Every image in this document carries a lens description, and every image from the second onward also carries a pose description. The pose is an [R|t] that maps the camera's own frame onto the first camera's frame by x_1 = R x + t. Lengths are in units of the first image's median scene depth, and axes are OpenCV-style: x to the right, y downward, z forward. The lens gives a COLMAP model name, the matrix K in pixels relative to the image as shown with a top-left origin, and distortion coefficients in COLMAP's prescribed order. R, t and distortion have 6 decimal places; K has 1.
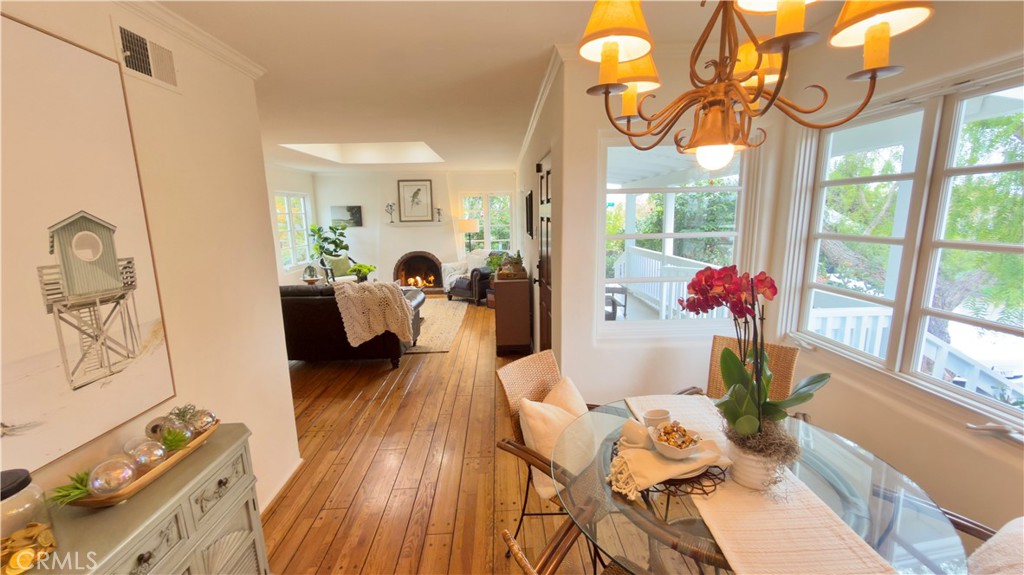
lens RADIAL K [[408.7, 0, 509.2], [0, 408.7, 283.1], [0, 0, 1]] dist [-0.024869, 0.000206]
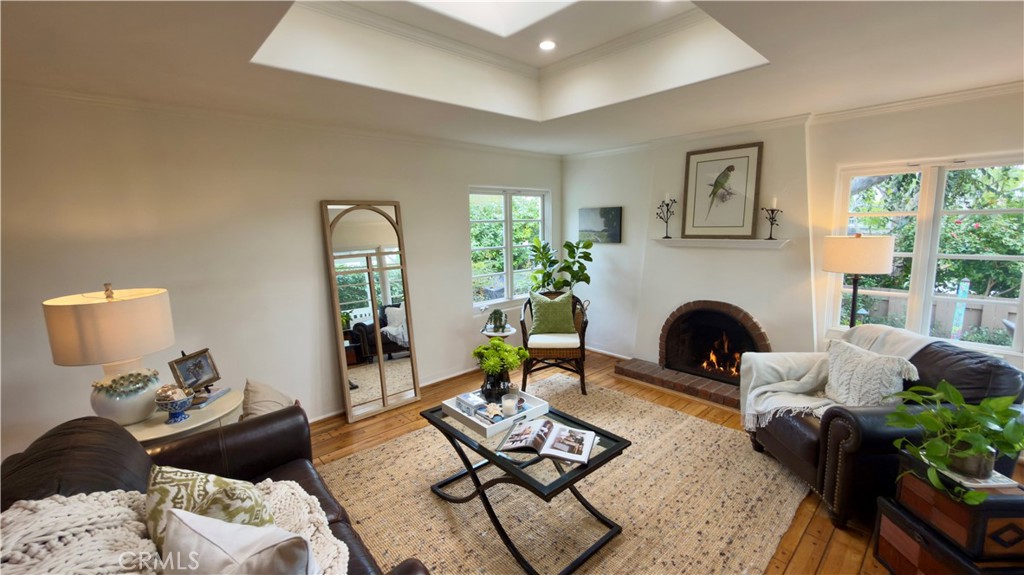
lens RADIAL K [[408.7, 0, 518.2], [0, 408.7, 282.3], [0, 0, 1]] dist [-0.024869, 0.000206]
pose [[0.653988, 0.109154, -0.748589, -0.025840], [-0.114682, 0.992404, 0.044517, -0.097290], [0.747762, 0.056736, 0.661539, 0.538197]]
